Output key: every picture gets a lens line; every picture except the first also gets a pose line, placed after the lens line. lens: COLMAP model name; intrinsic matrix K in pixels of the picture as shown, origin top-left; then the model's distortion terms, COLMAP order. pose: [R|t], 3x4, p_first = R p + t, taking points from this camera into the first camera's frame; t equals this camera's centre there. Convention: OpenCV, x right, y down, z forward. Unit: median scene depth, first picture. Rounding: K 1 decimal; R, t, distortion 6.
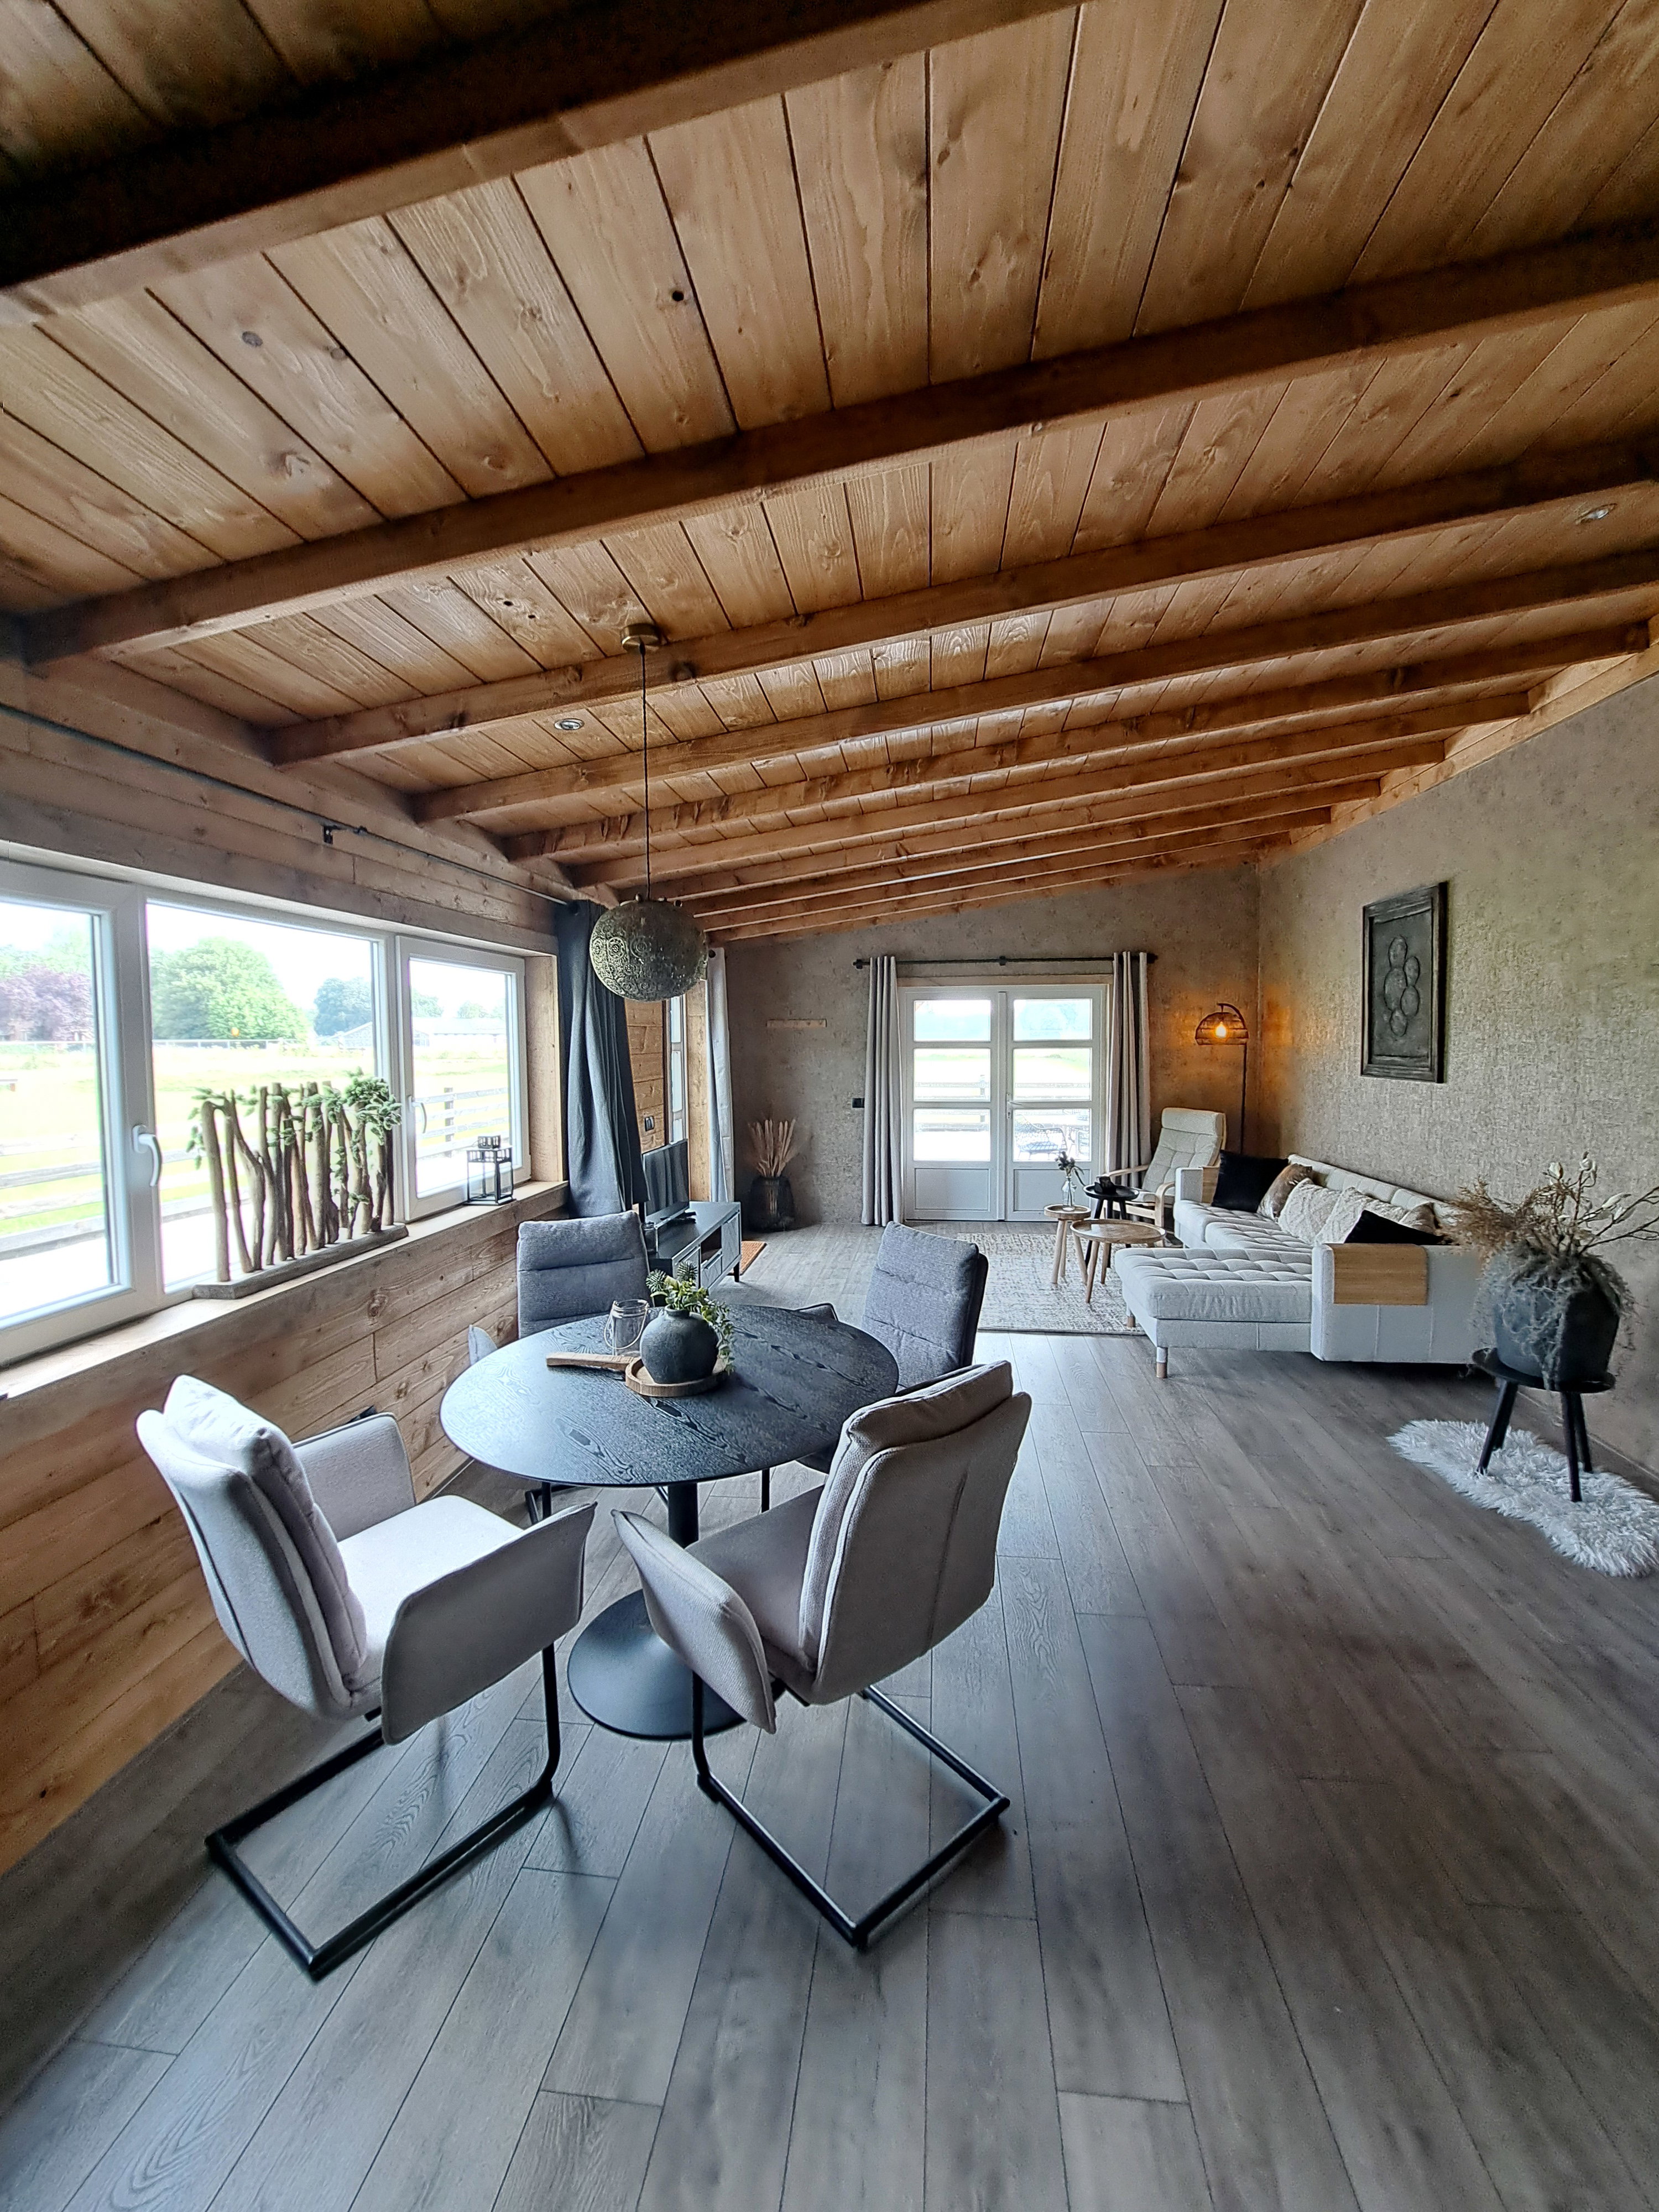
lens RADIAL K [[881.0, 0, 832.4], [0, 881.0, 1089.6], [0, 0, 1]] dist [-0.017548, -0.000176]
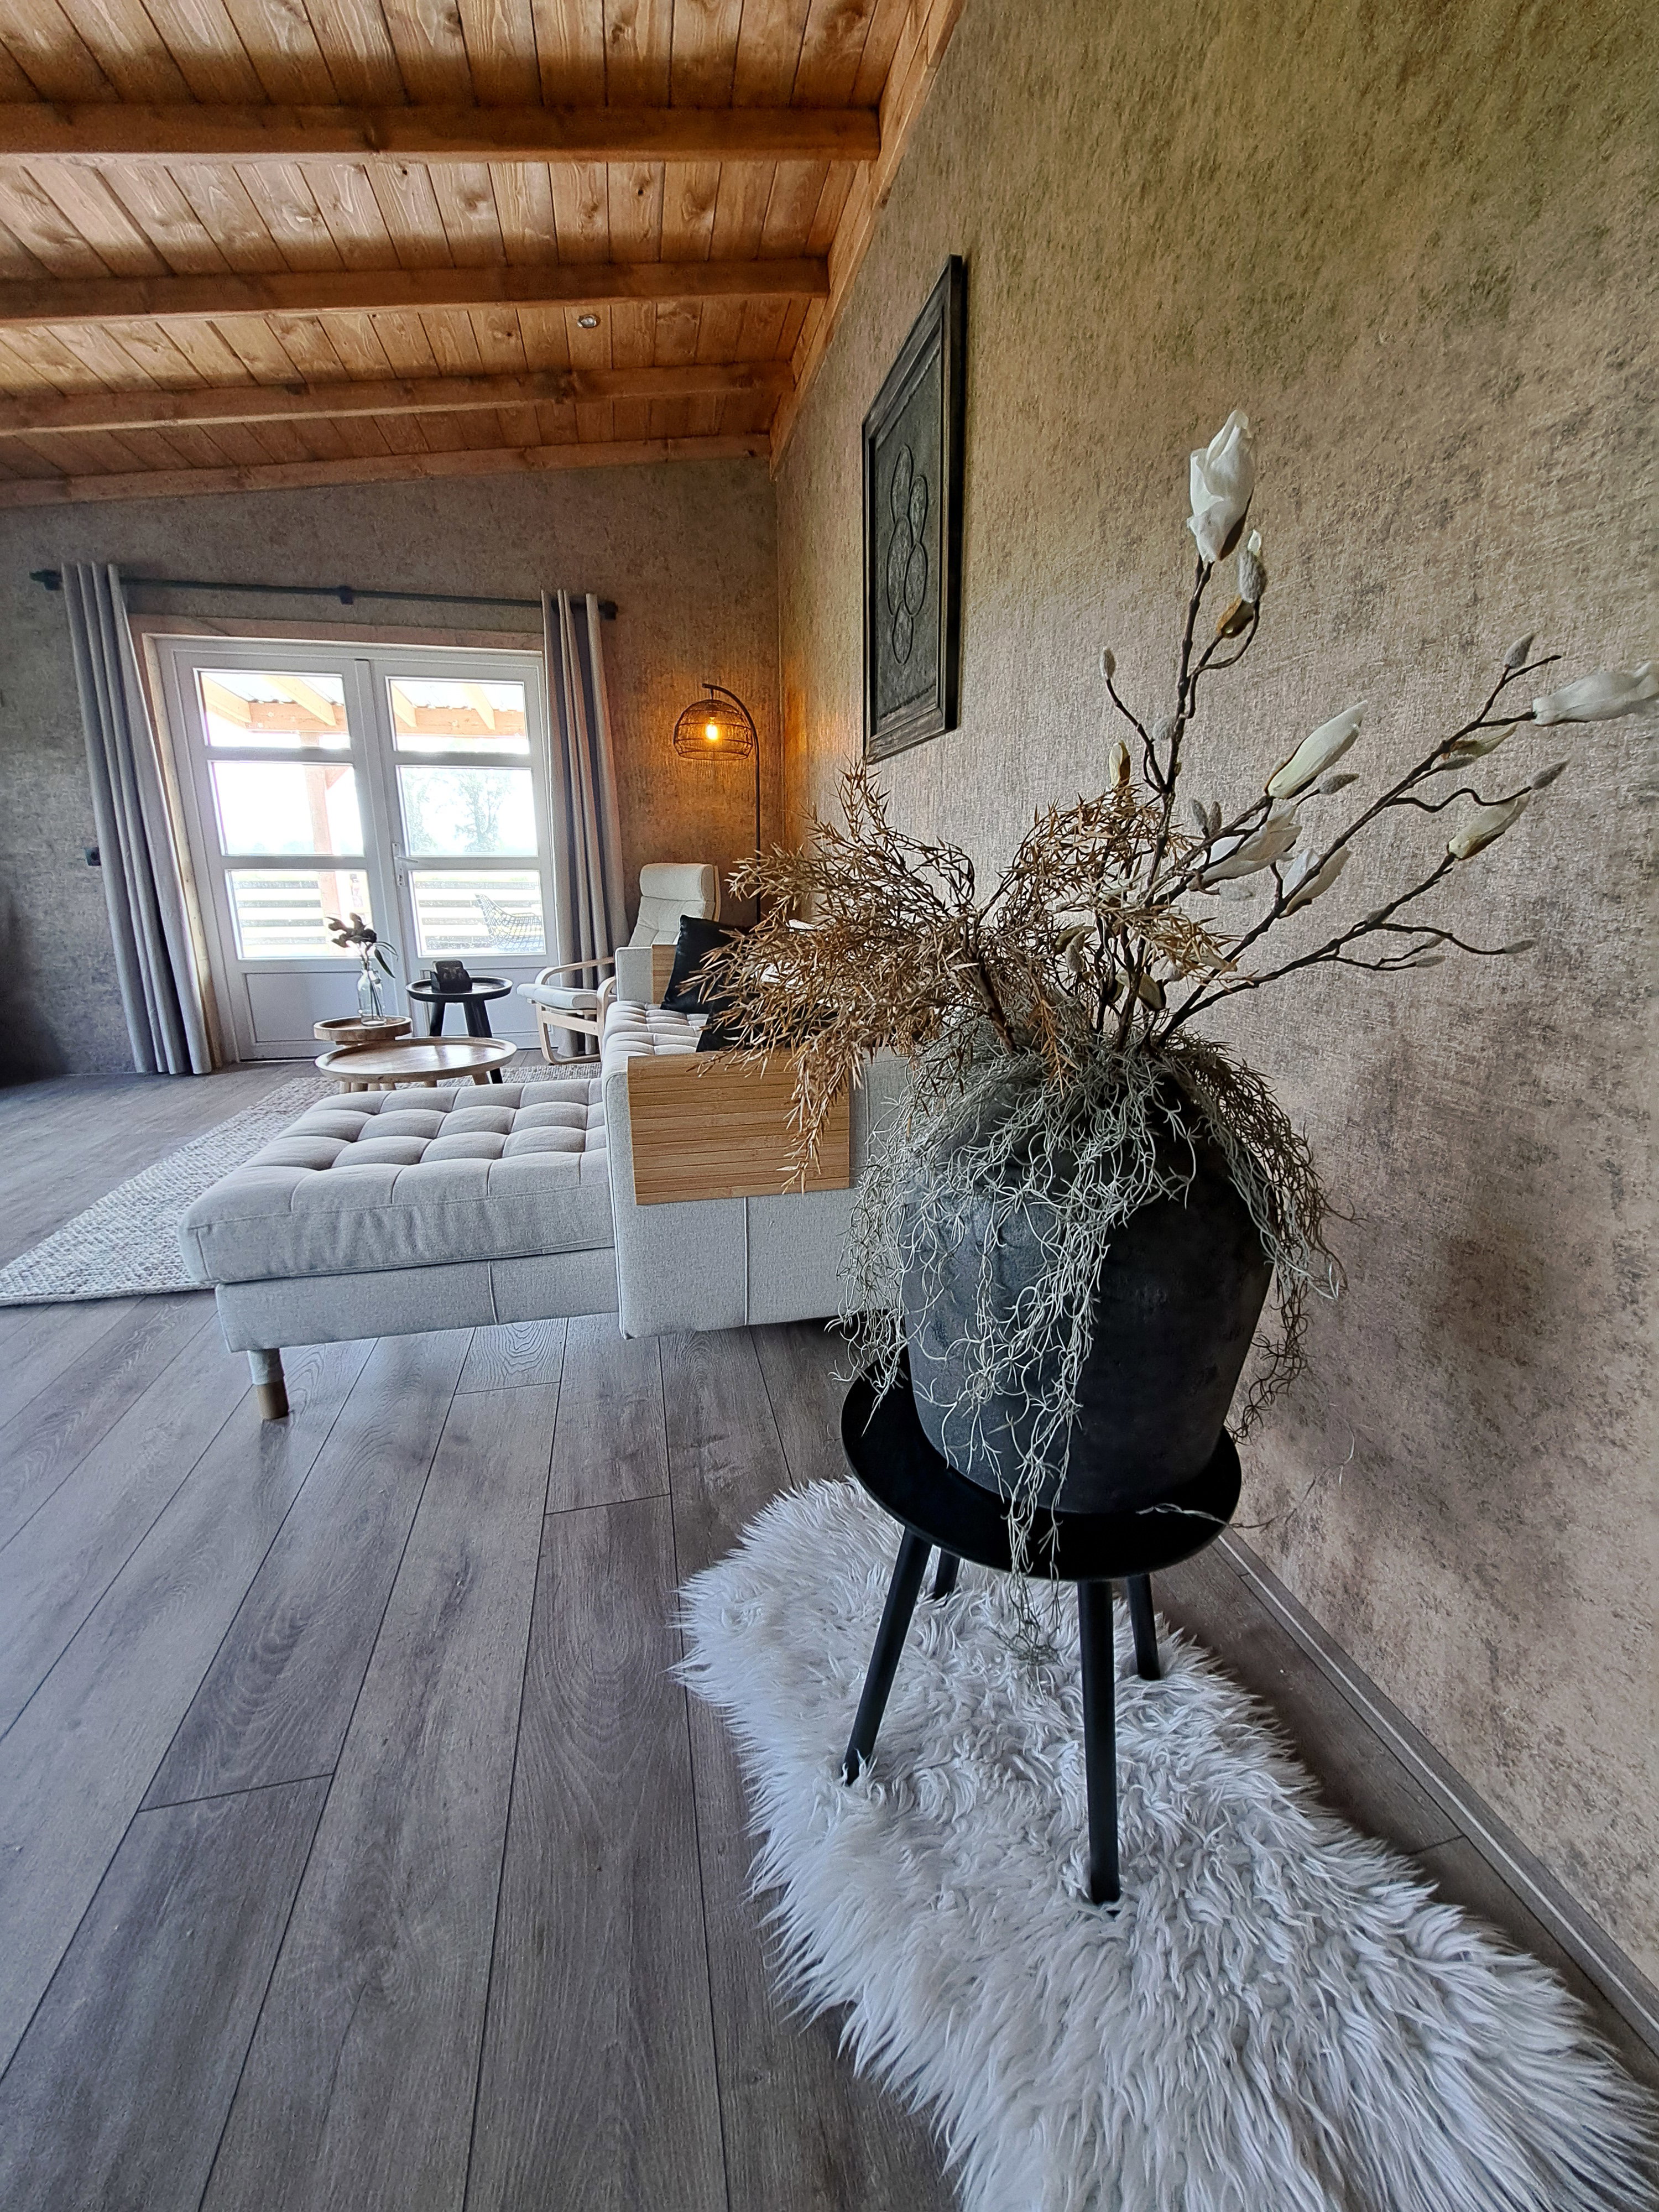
lens RADIAL K [[881.0, 0, 832.4], [0, 881.0, 1089.6], [0, 0, 1]] dist [-0.017548, -0.000176]
pose [[0.942117, -0.070875, 0.327706, 0.457852], [0.009322, 0.982561, 0.185705, 0.103720], [-0.335153, -0.171901, 0.926349, 0.529509]]
